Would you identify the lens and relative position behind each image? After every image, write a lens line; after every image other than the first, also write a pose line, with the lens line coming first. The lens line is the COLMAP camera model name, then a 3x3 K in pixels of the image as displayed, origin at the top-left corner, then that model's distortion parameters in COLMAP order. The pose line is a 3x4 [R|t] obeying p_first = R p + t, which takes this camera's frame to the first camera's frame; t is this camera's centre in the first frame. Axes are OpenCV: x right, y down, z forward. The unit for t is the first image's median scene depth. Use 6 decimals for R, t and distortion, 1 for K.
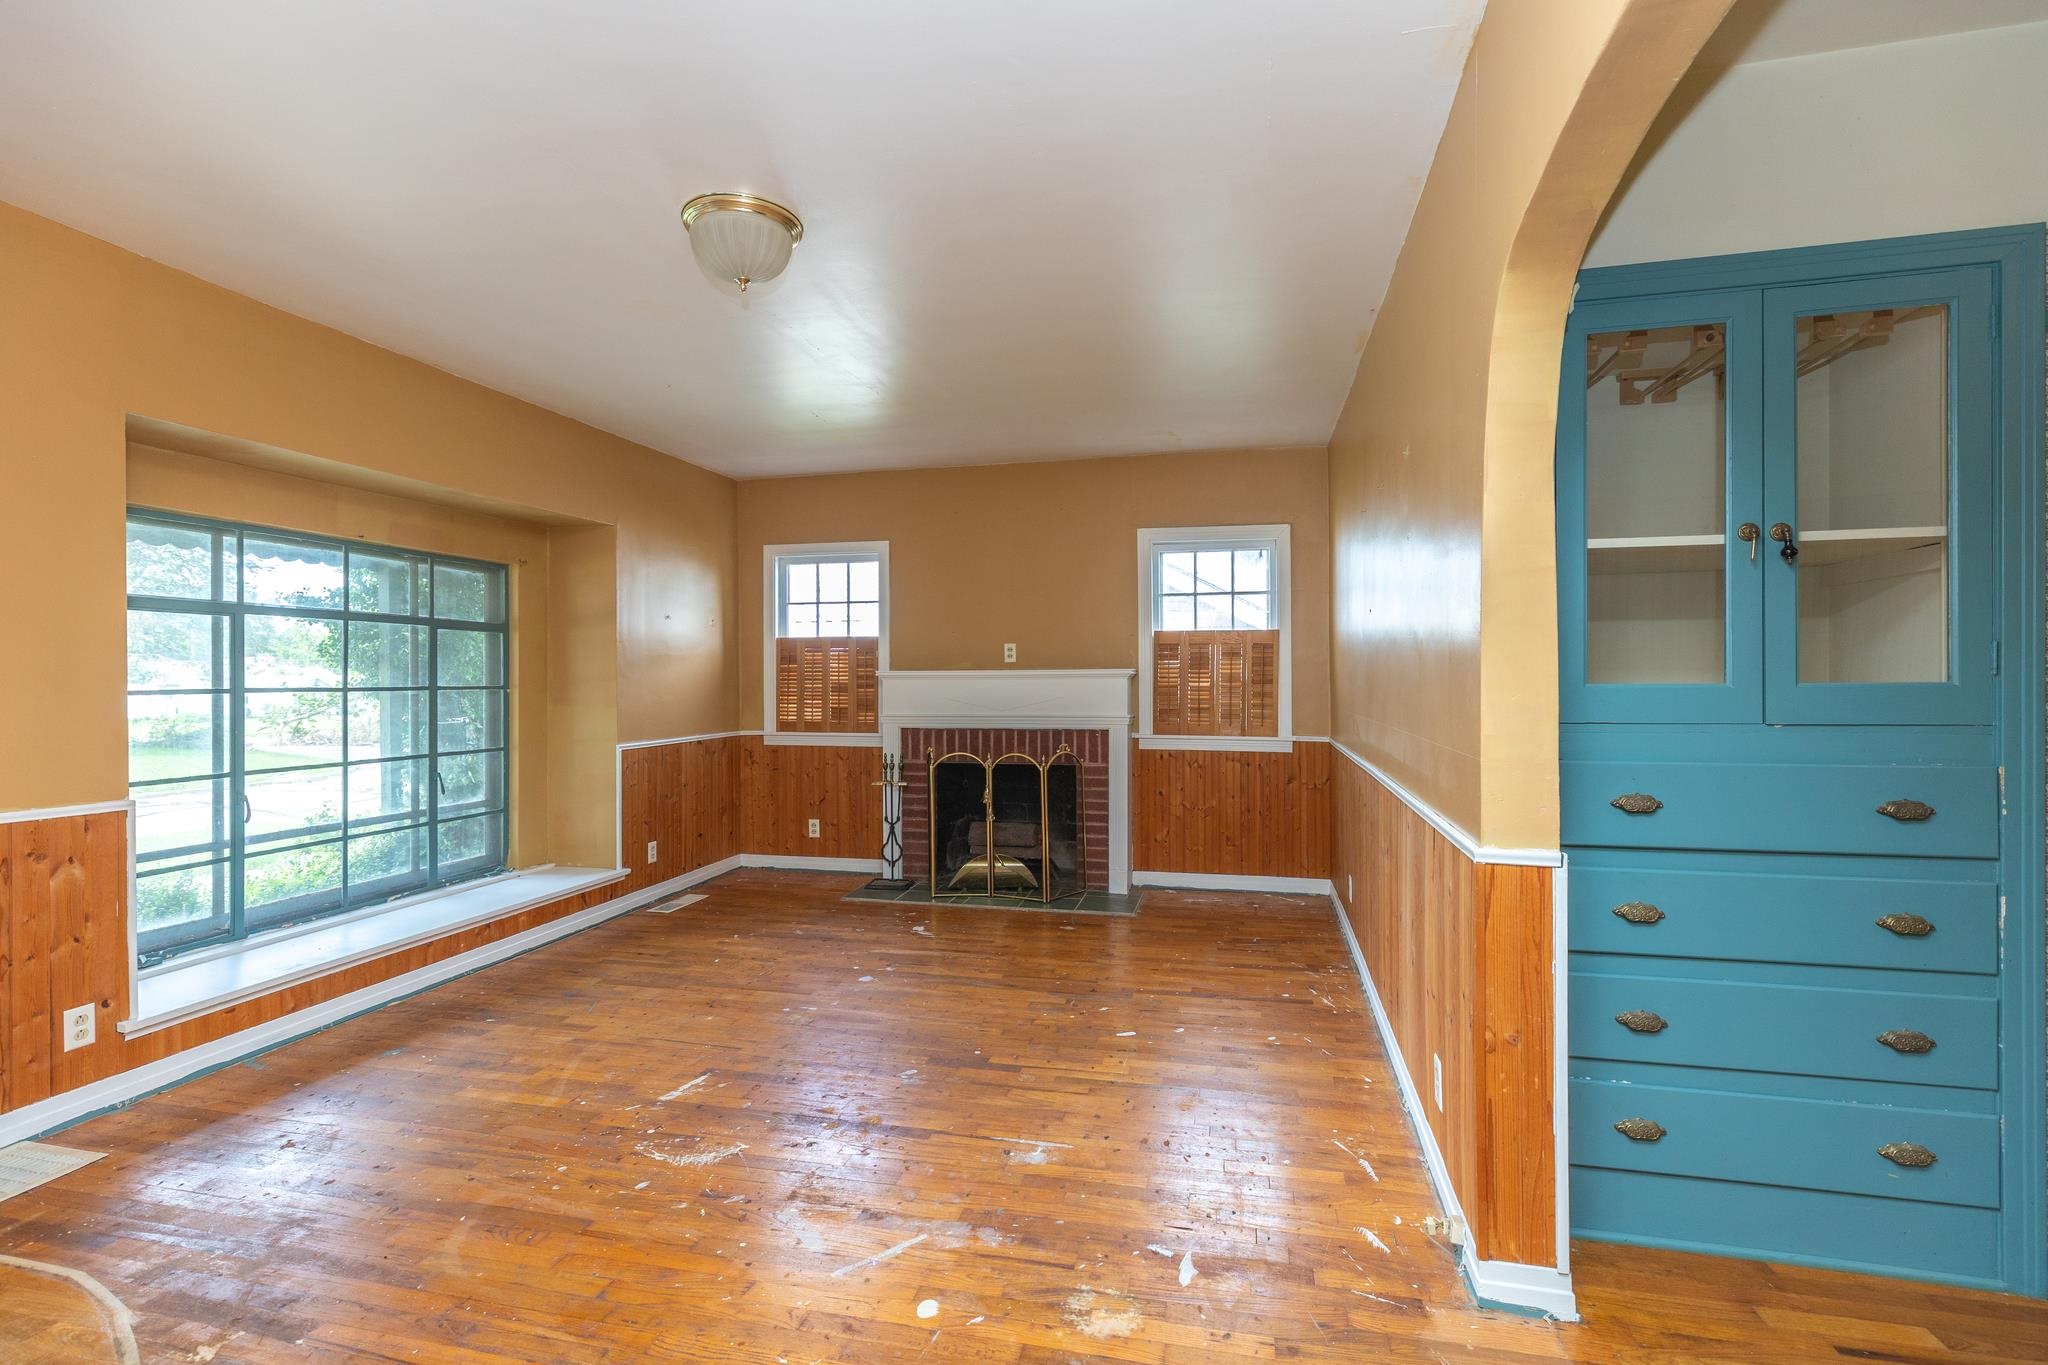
lens RADIAL K [[924.5, 0, 1026.0], [0, 924.5, 675.6], [0, 0, 1]] dist [0.002811, 0.000591]
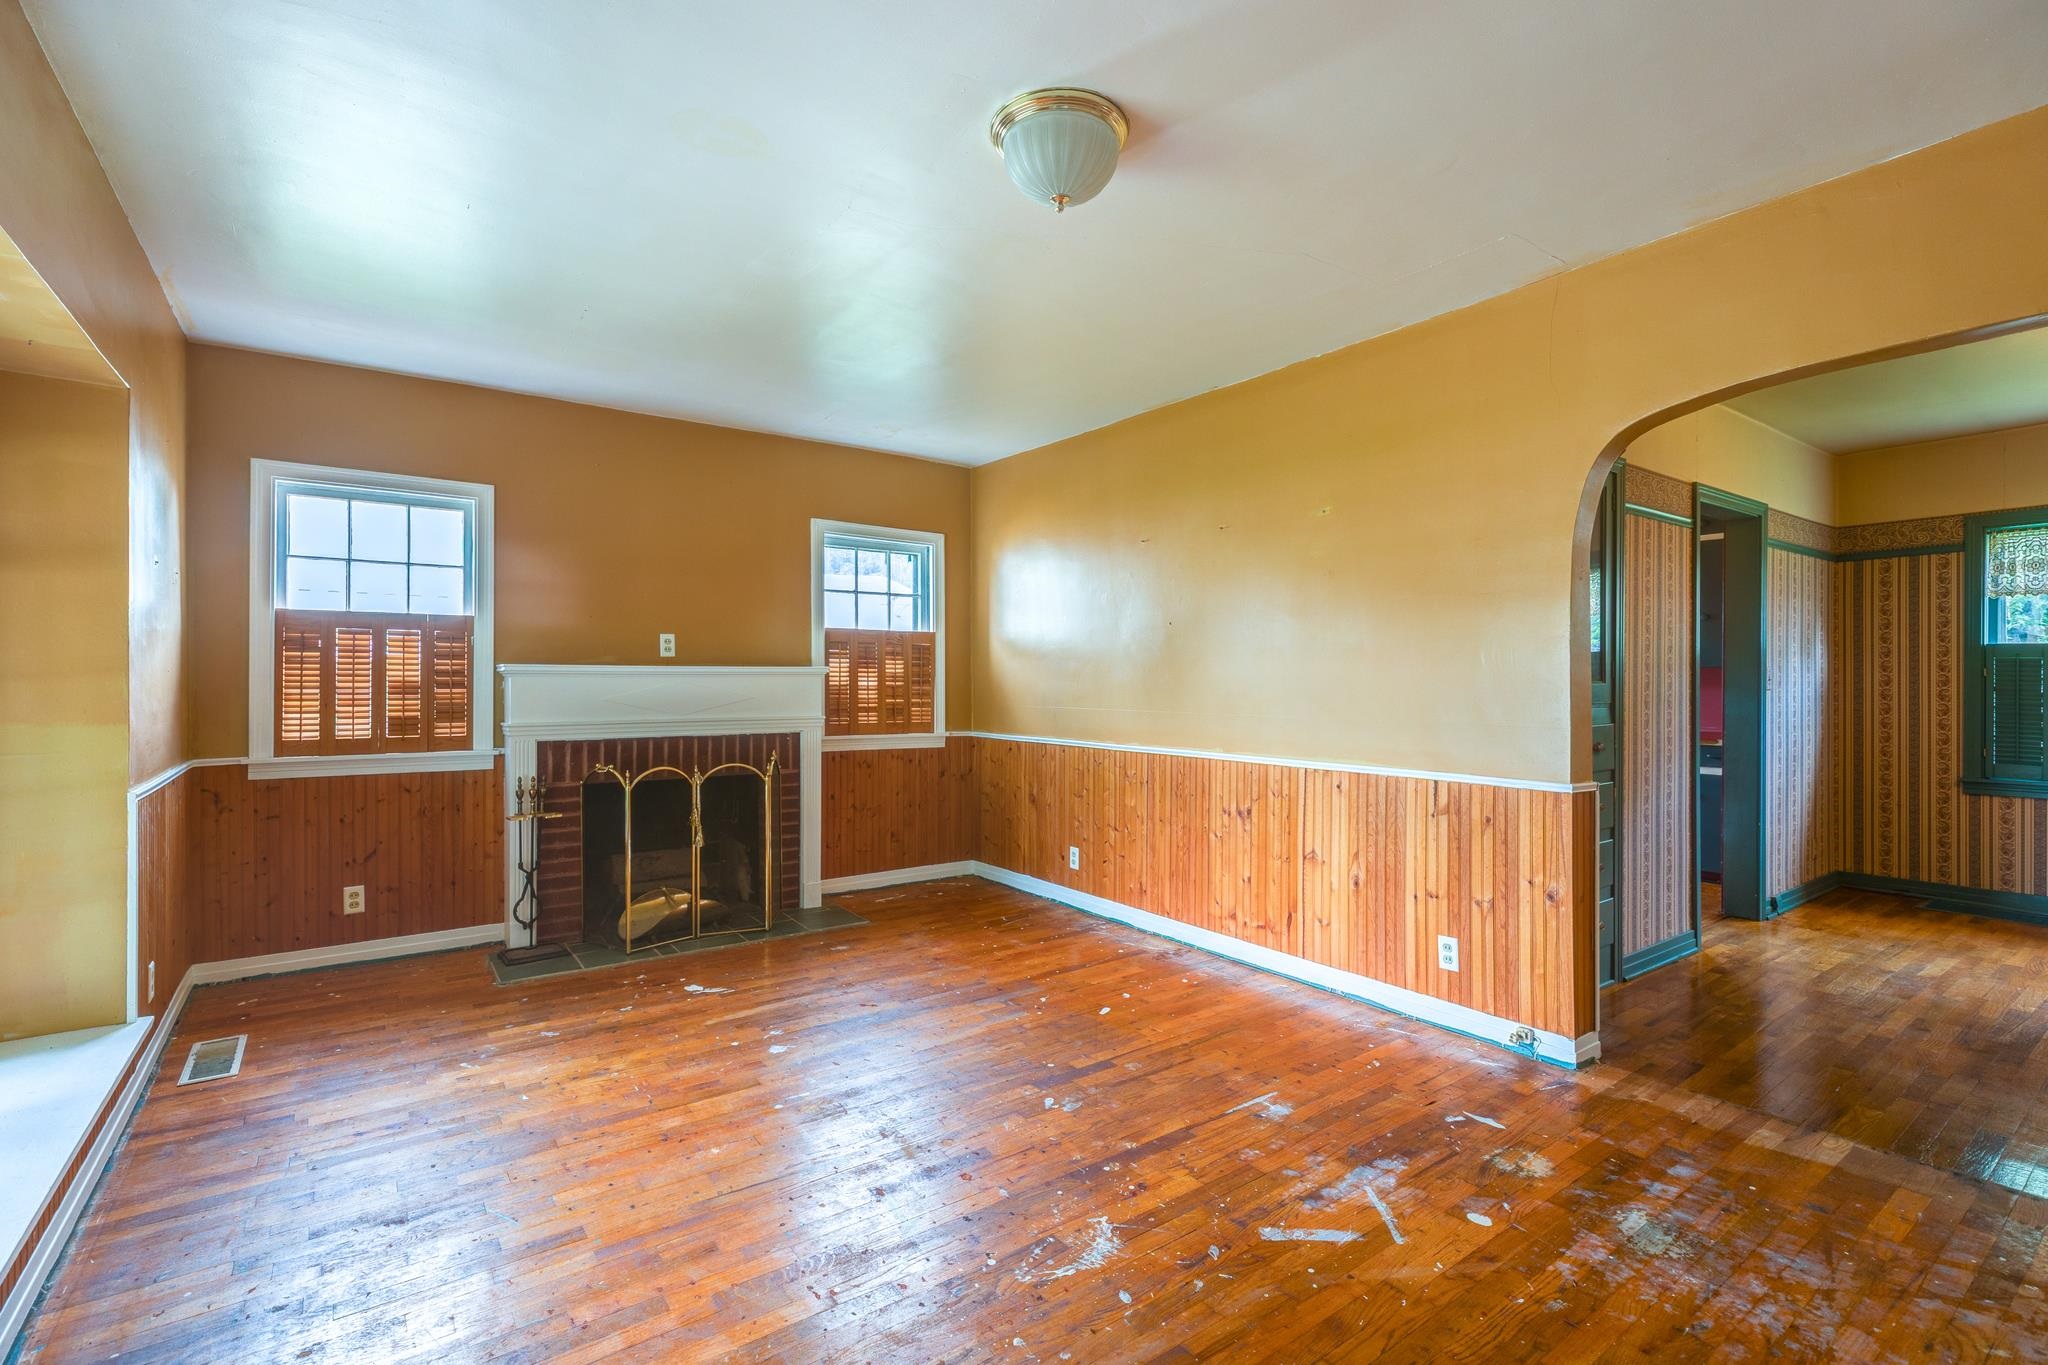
lens RADIAL K [[924.5, 0, 1001.9], [0, 924.5, 685.5], [0, 0, 1]] dist [0.002811, 0.000591]
pose [[0.660496, 0.001624, 0.750827, -0.513791], [-0.007081, 0.999967, 0.004066, 0.006650], [-0.750796, -0.008003, 0.660486, 0.259353]]
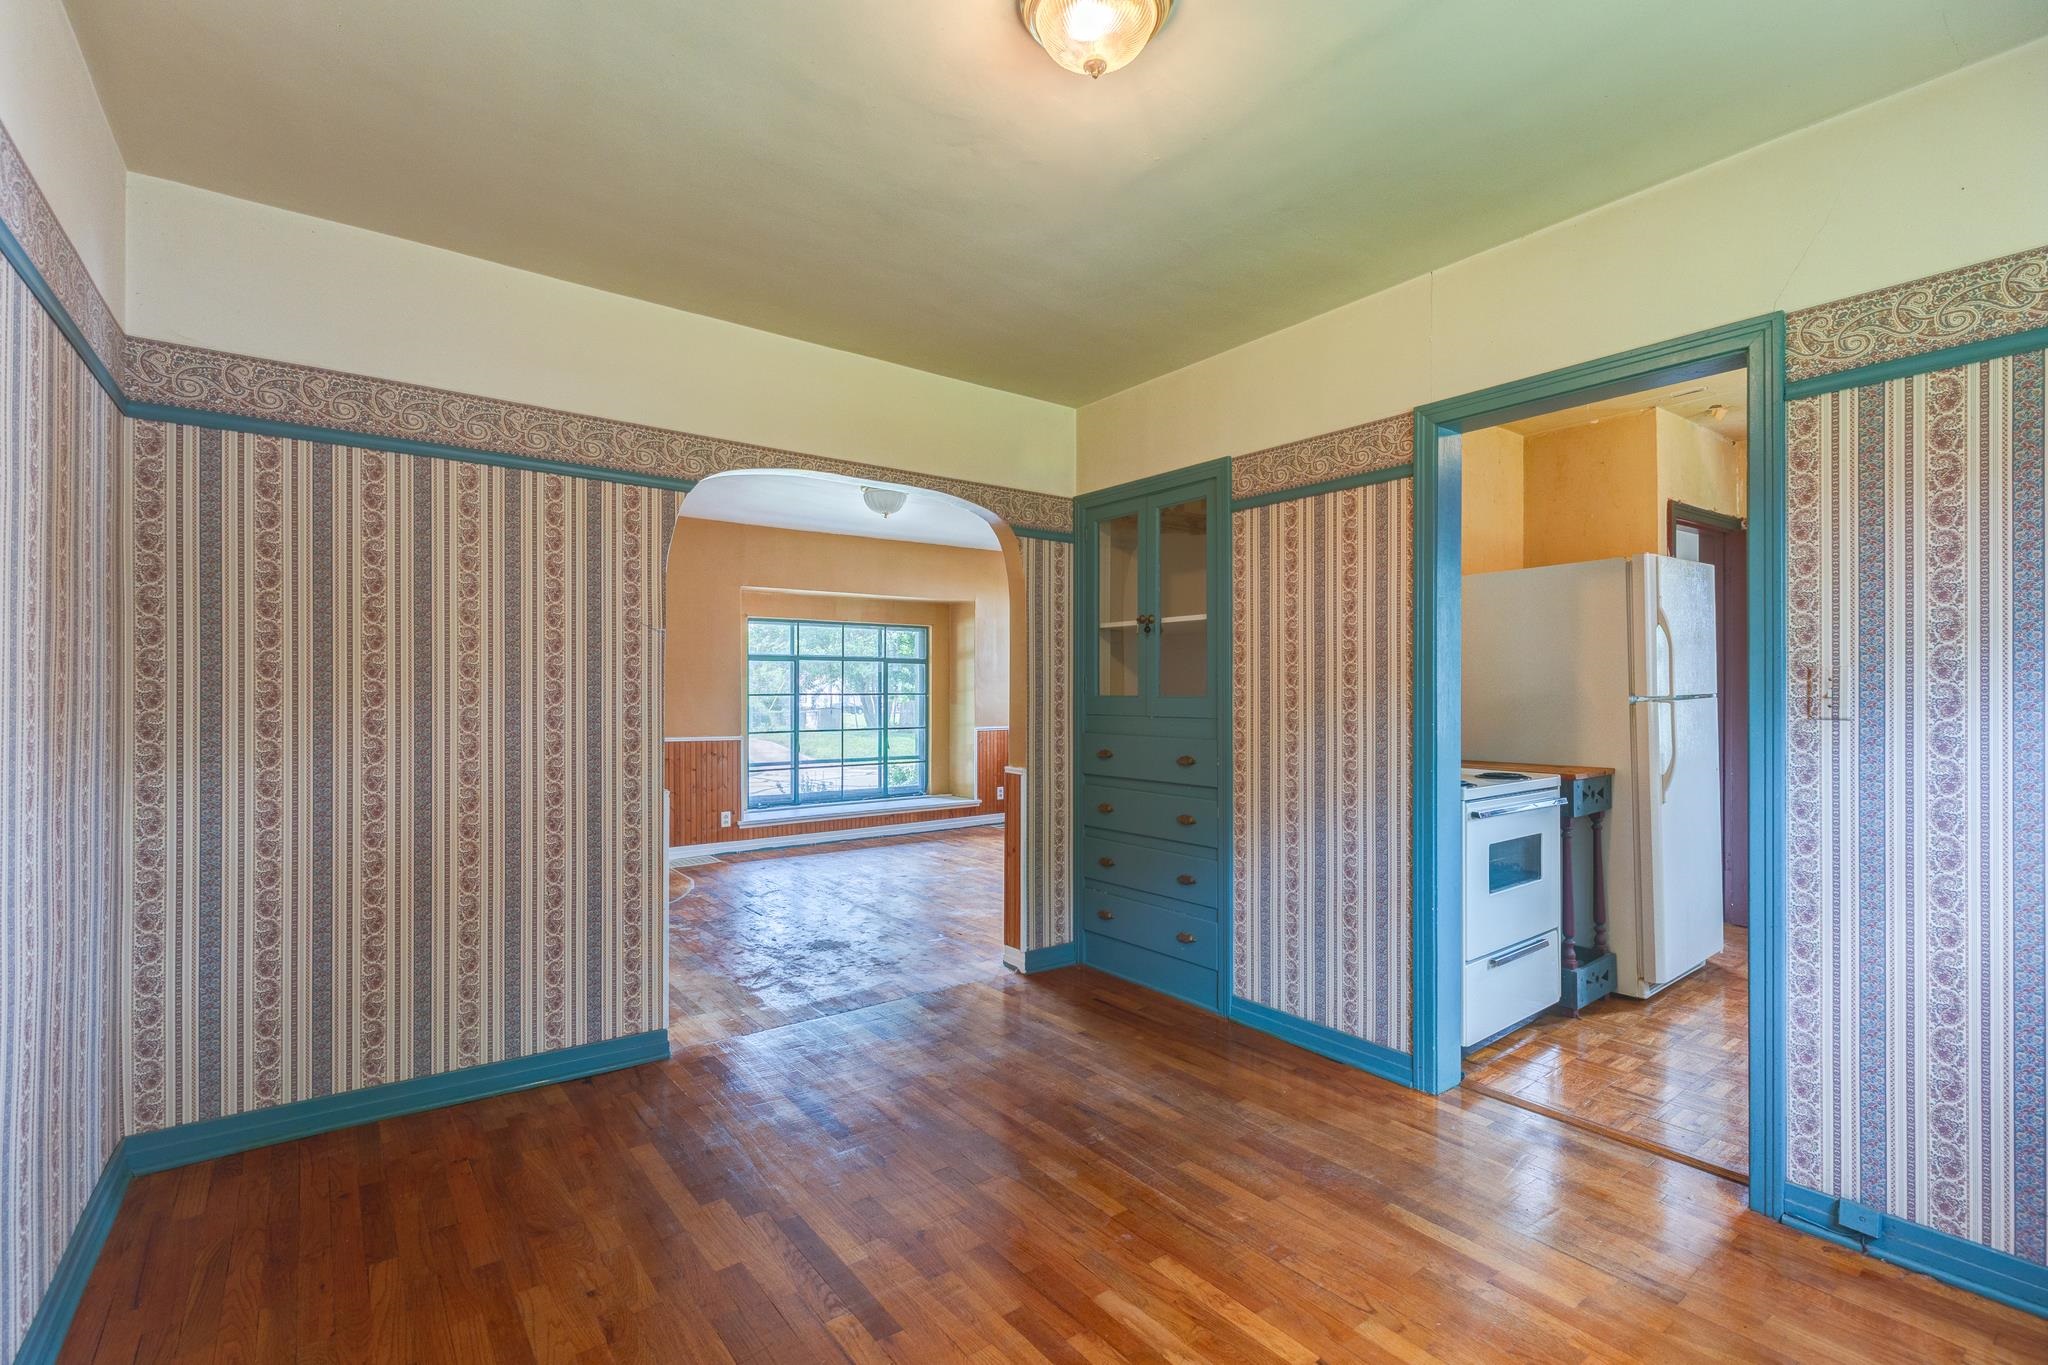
lens RADIAL K [[924.5, 0, 1038.5], [0, 924.5, 686.3], [0, 0, 1]] dist [0.002811, 0.000591]
pose [[0.772831, 0.001929, -0.634609, 0.754731], [0.000169, 0.999995, 0.003246, -0.008132], [0.634612, -0.002616, 0.772826, -0.270915]]
